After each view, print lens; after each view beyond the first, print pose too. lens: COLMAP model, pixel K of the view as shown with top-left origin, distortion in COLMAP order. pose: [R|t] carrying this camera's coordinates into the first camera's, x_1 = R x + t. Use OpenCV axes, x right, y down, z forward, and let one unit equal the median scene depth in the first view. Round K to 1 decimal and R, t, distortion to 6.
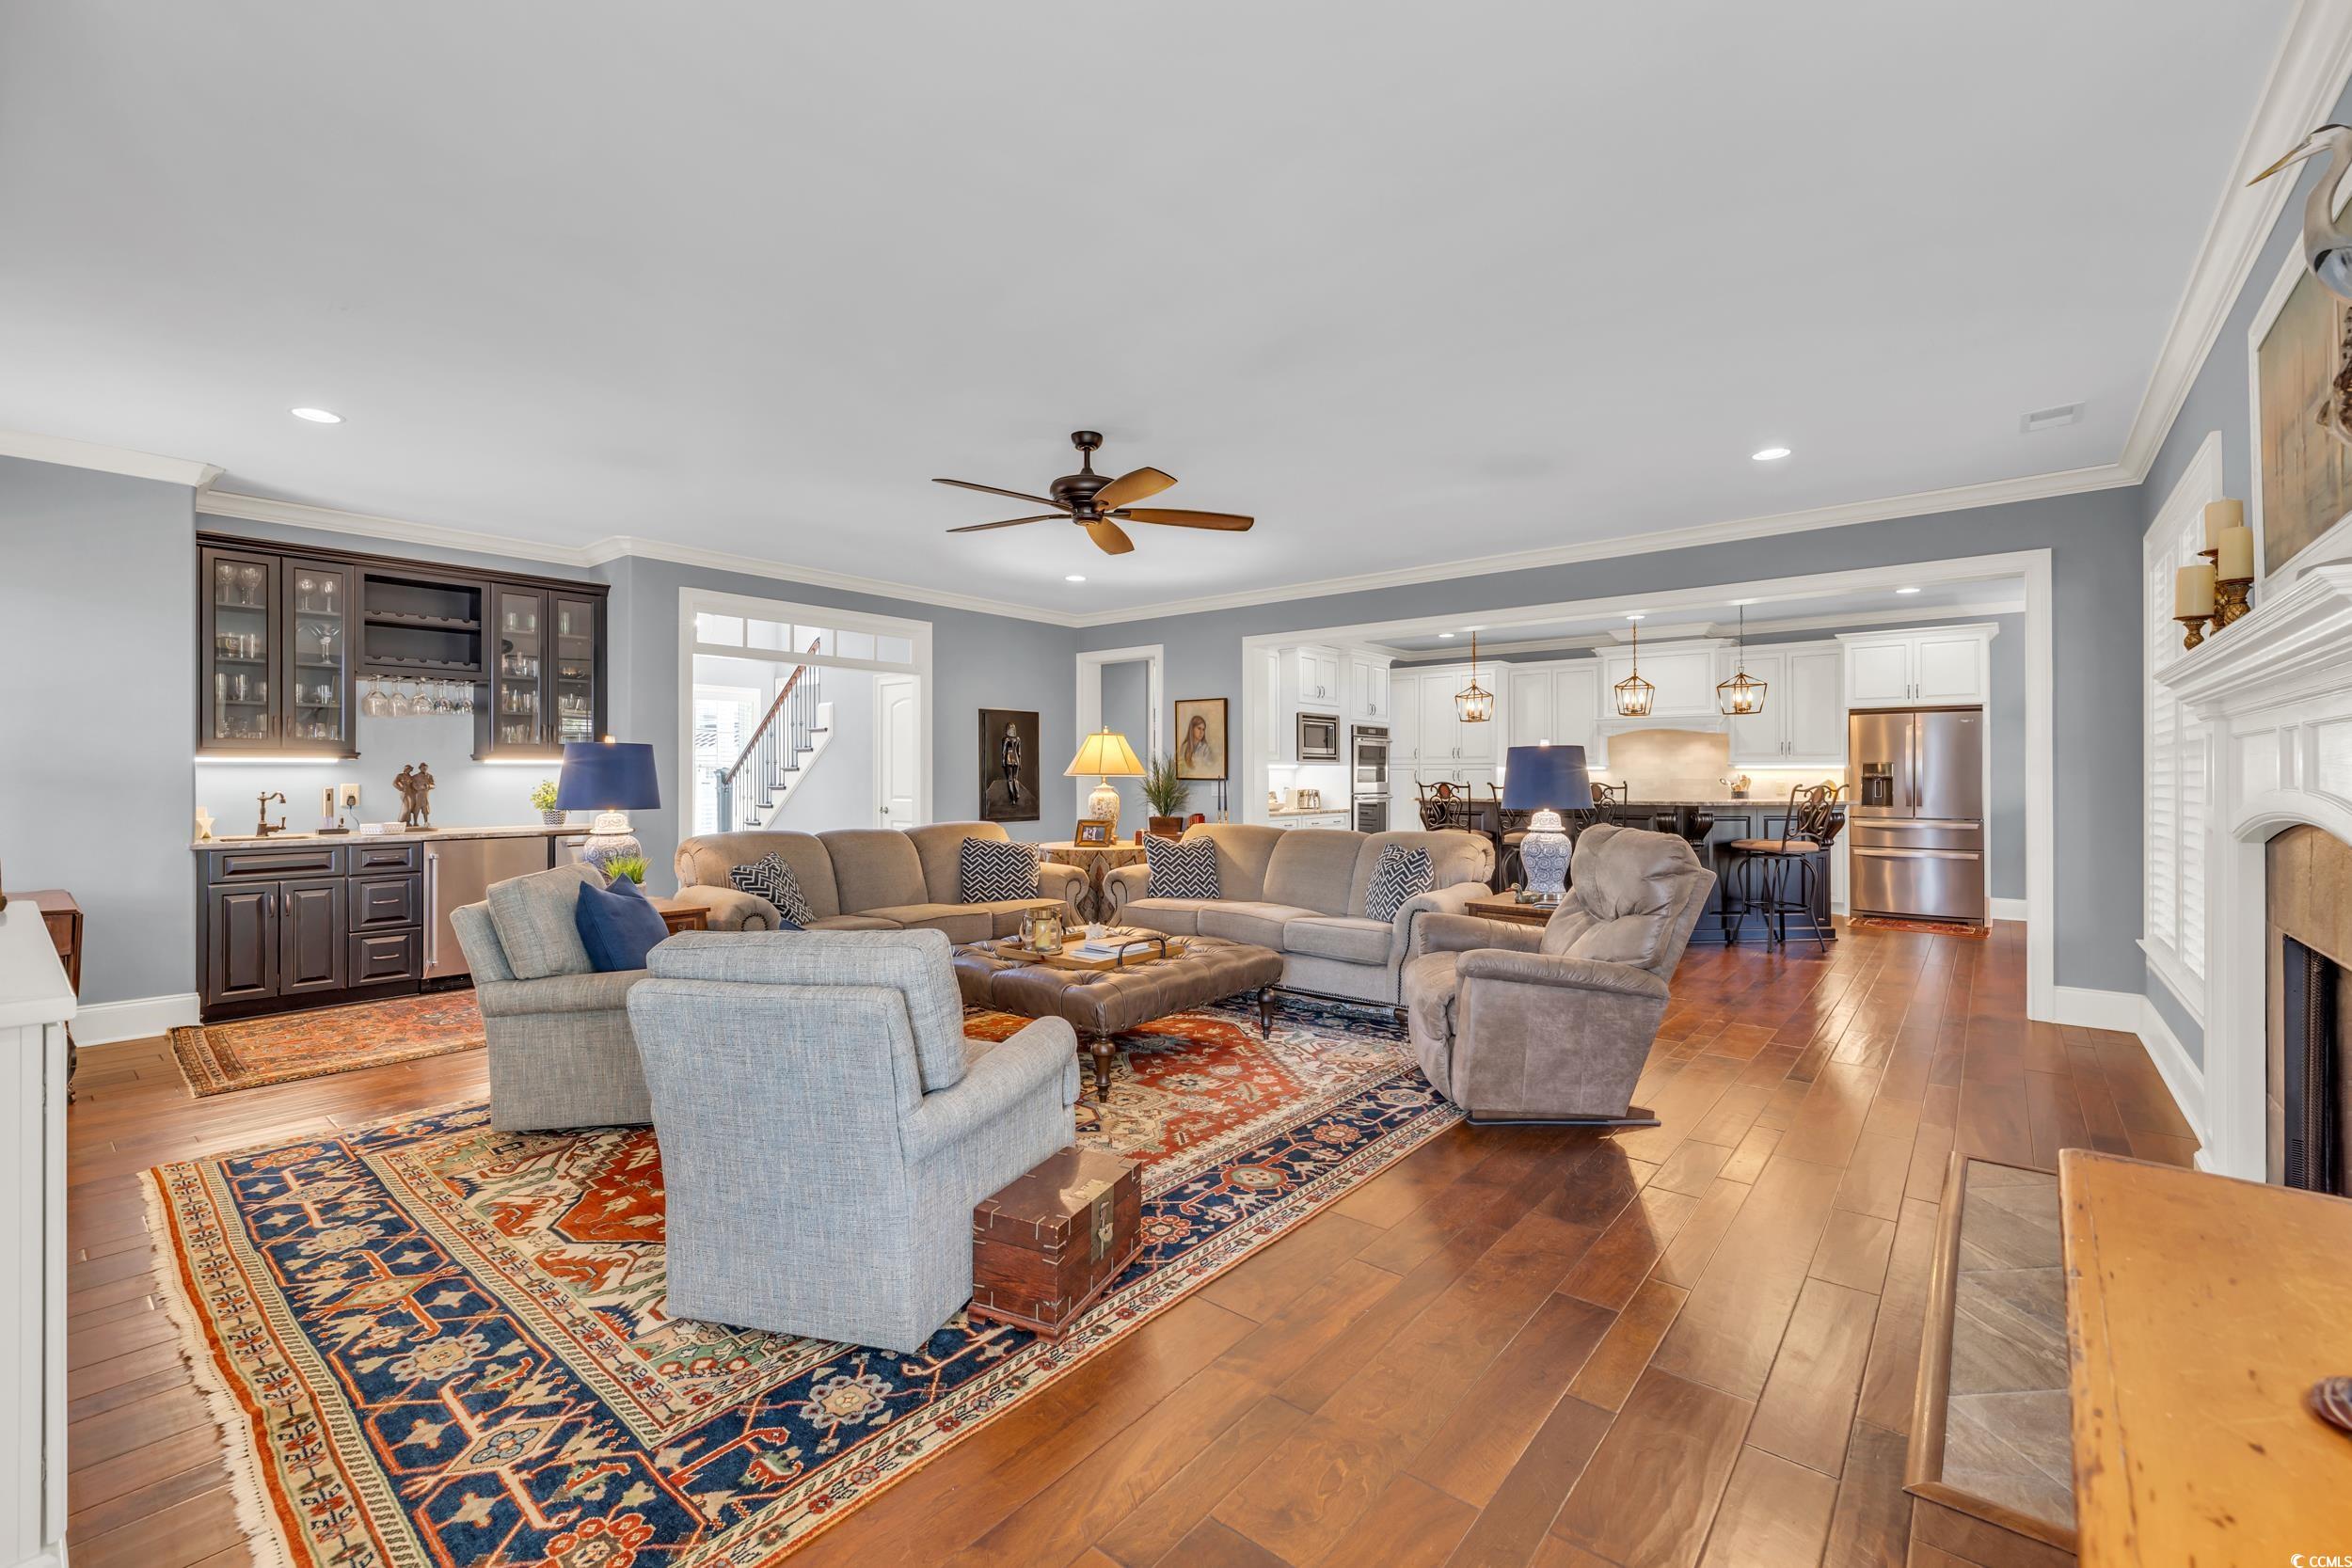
lens RADIAL K [[992.1, 0, 1197.6], [0, 992.1, 769.9], [0, 0, 1]] dist [-0.003087, 0.002049]
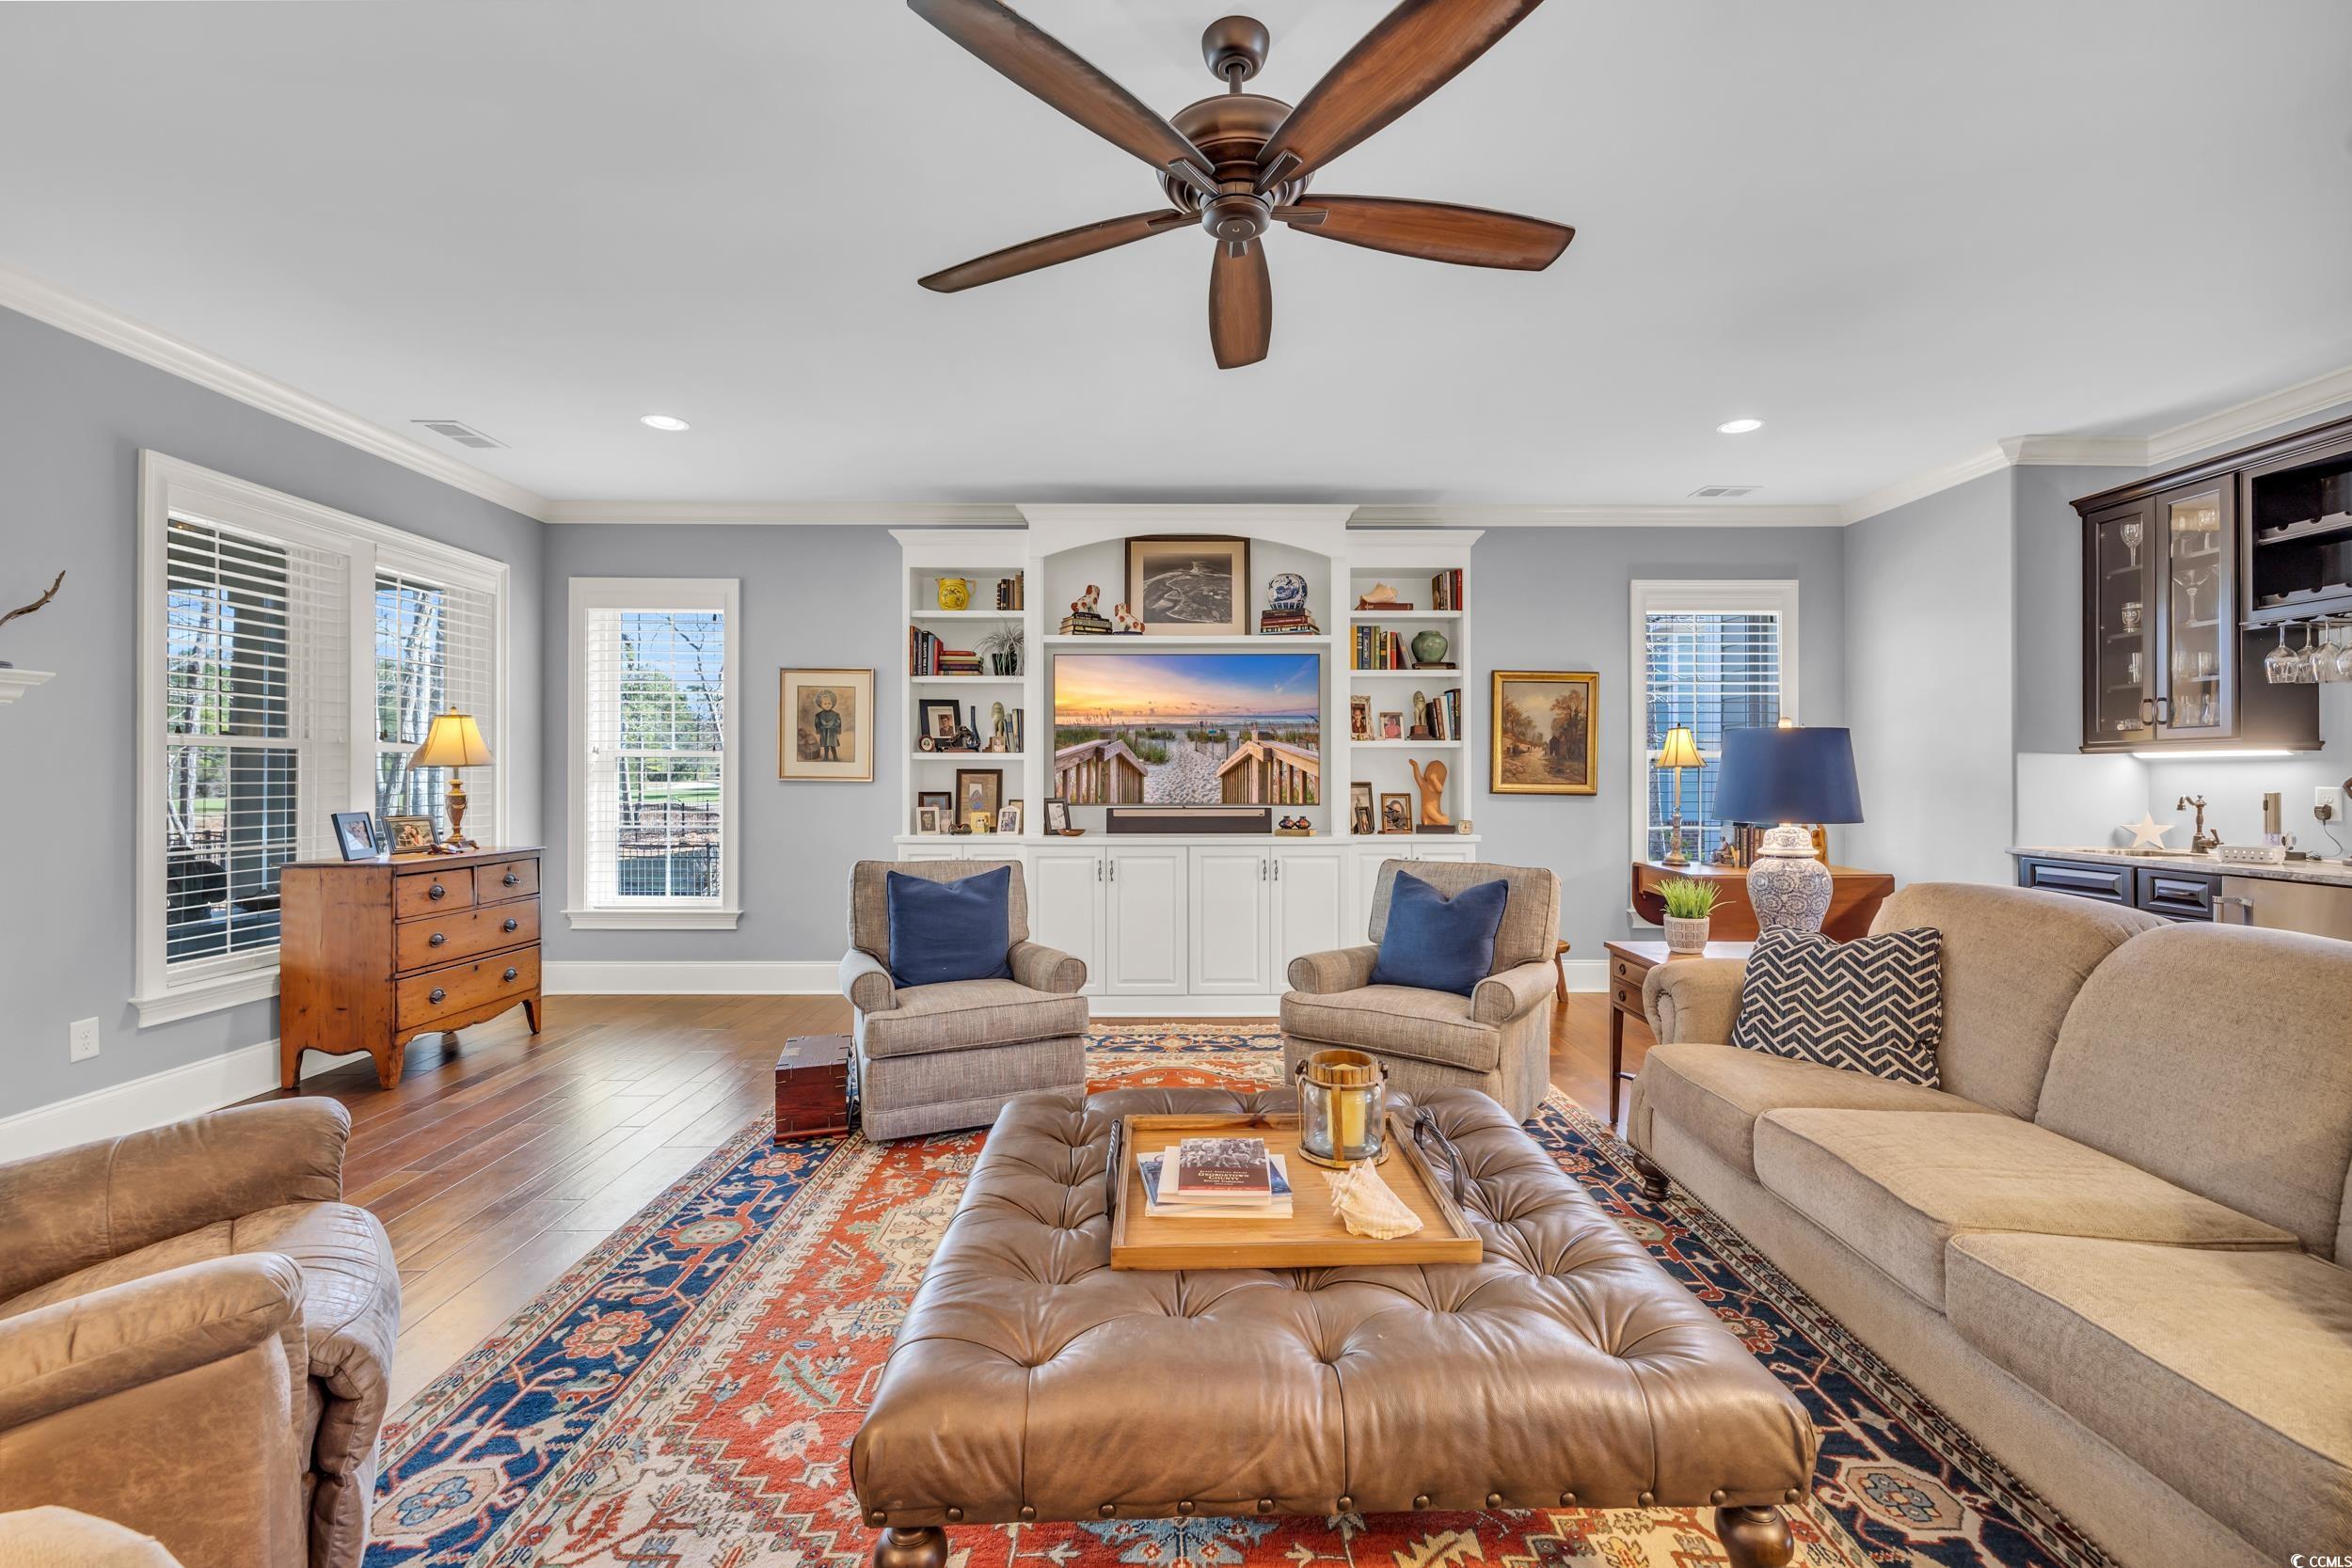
lens RADIAL K [[992.1, 0, 1186.2], [0, 992.1, 759.2], [0, 0, 1]] dist [-0.003087, 0.002049]
pose [[-0.775759, -0.010088, -0.630948, 0.166095], [0.002101, 0.999825, -0.018570, 0.006996], [0.631025, -0.015732, -0.775603, 1.119942]]
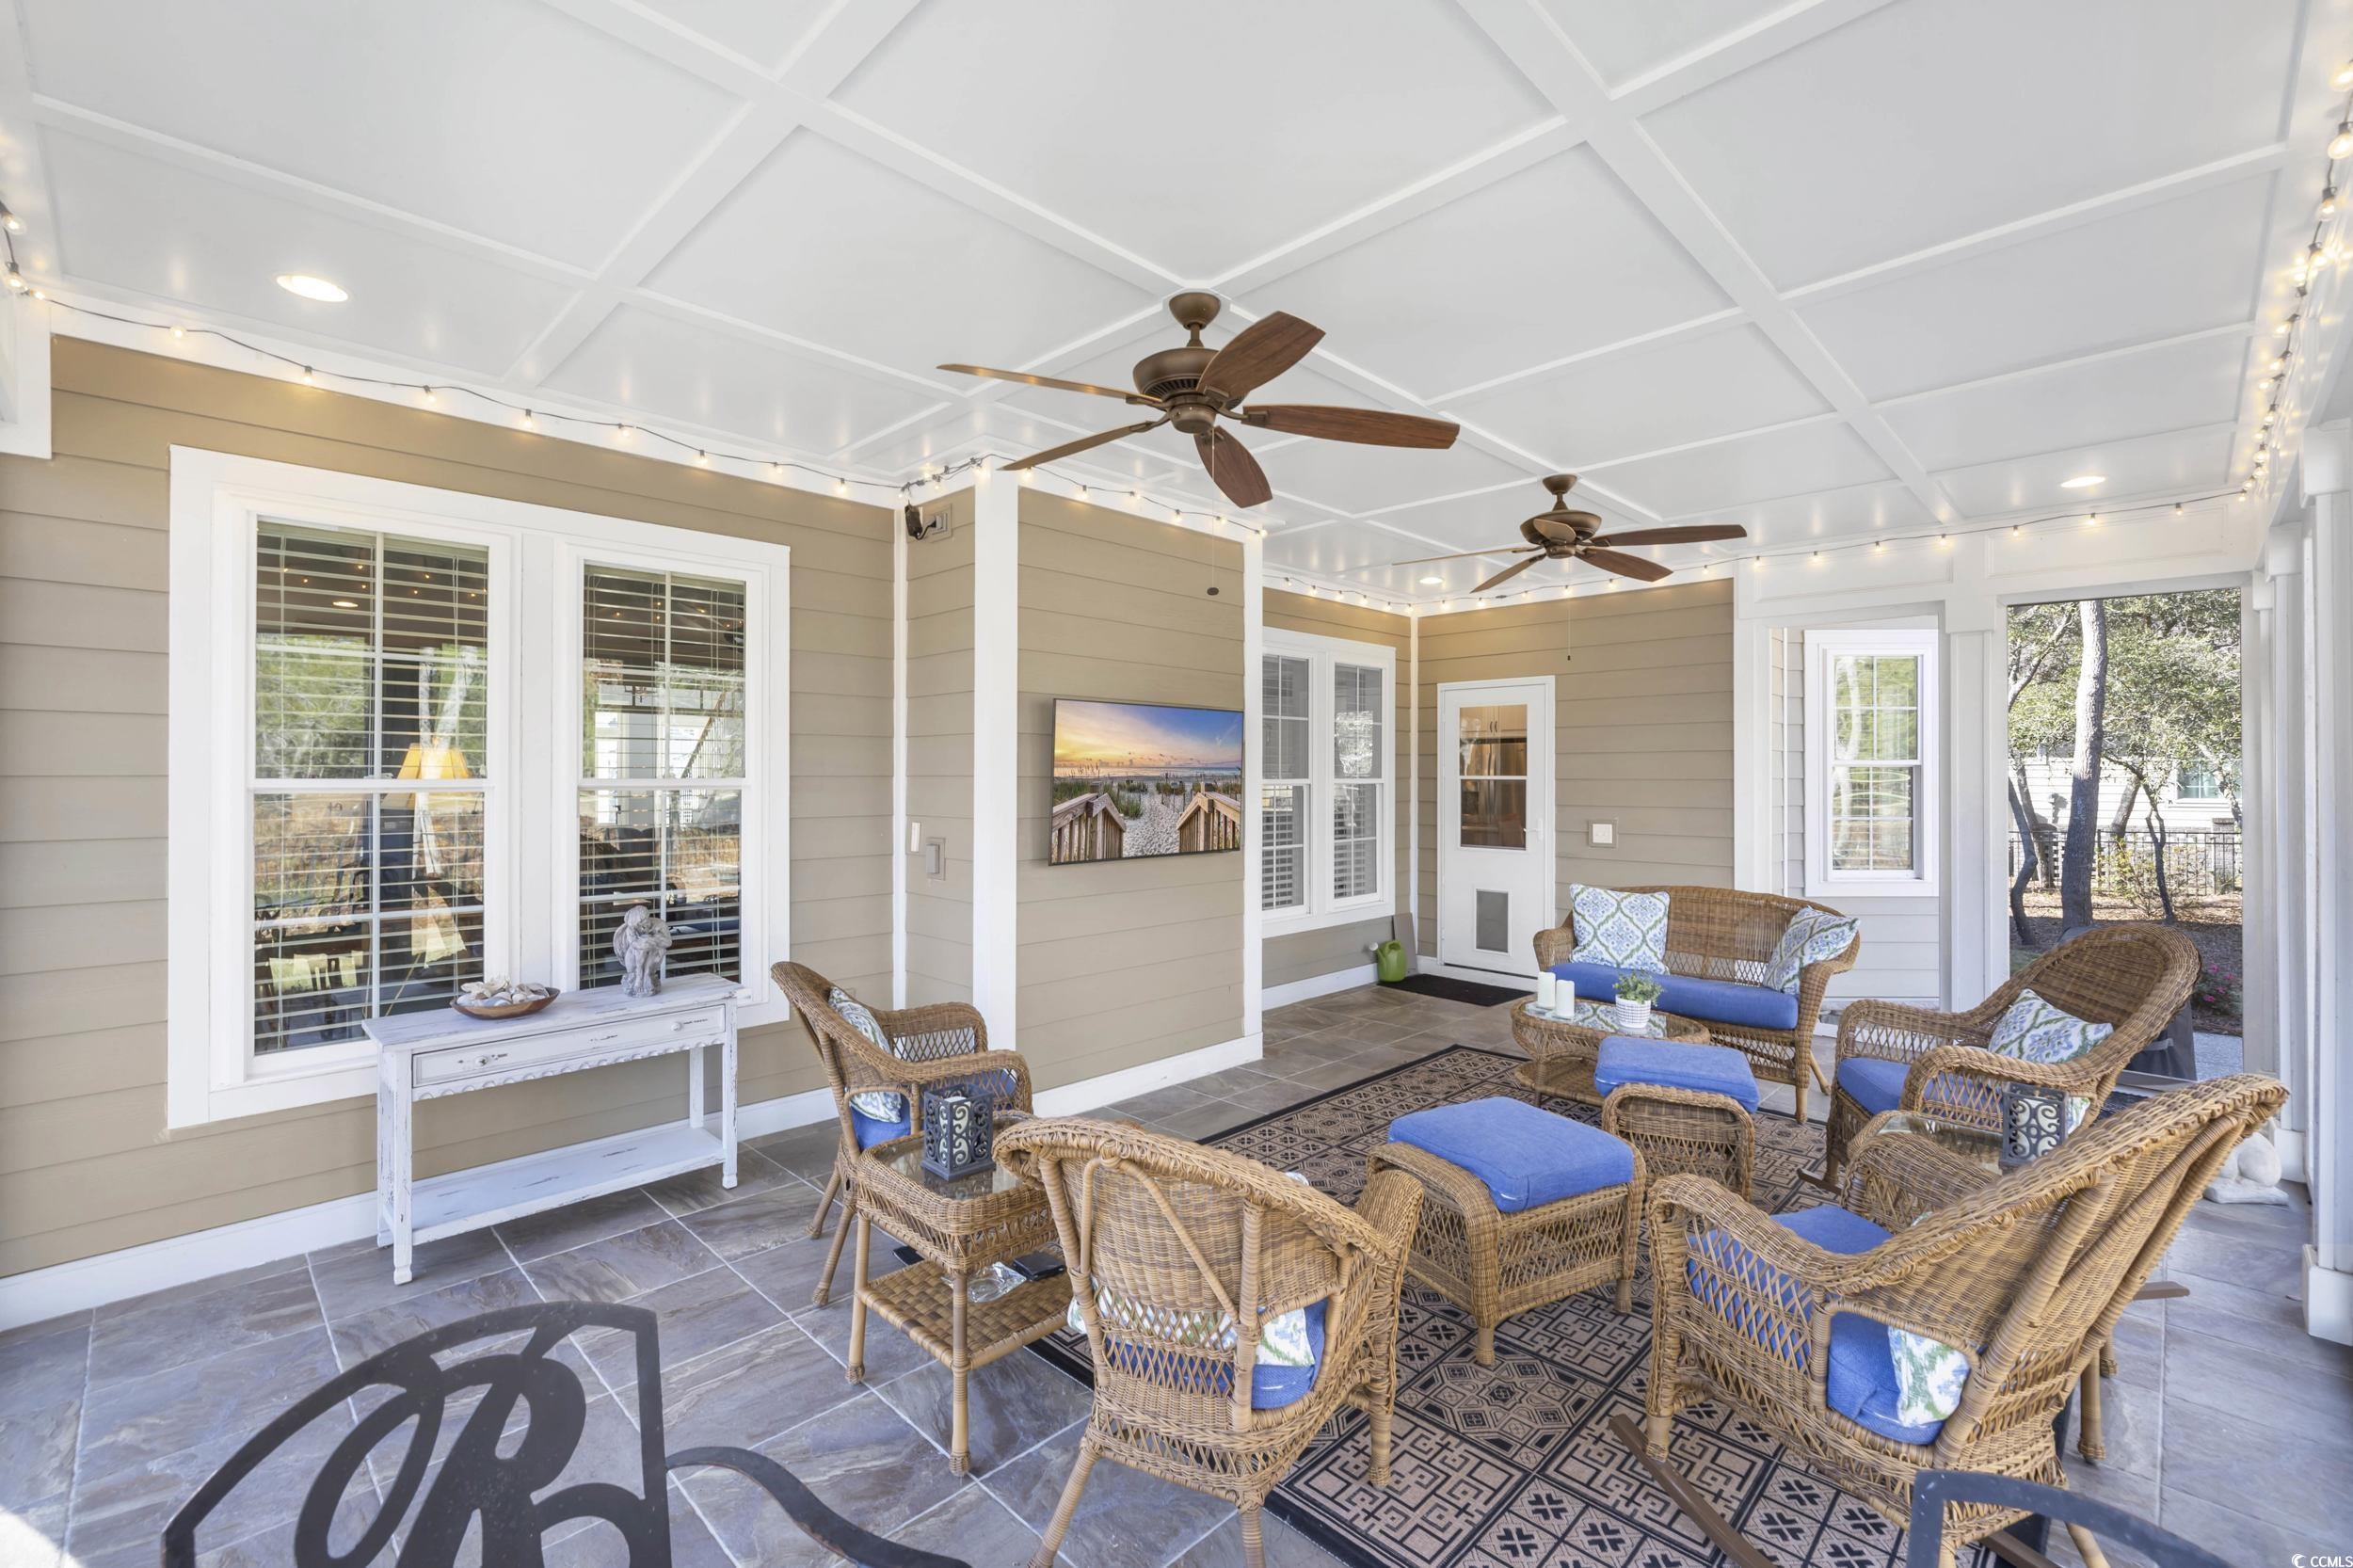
lens RADIAL K [[1009.0, 0, 1174.8], [0, 1009.0, 762.5], [0, 0, 1]] dist [-0.001297, -0.000018]
pose [[-0.108033, -0.005068, -0.994134, 0.505435], [-0.007906, 0.999960, -0.004239, -0.056354], [0.994116, 0.007401, -0.108069, 0.462137]]
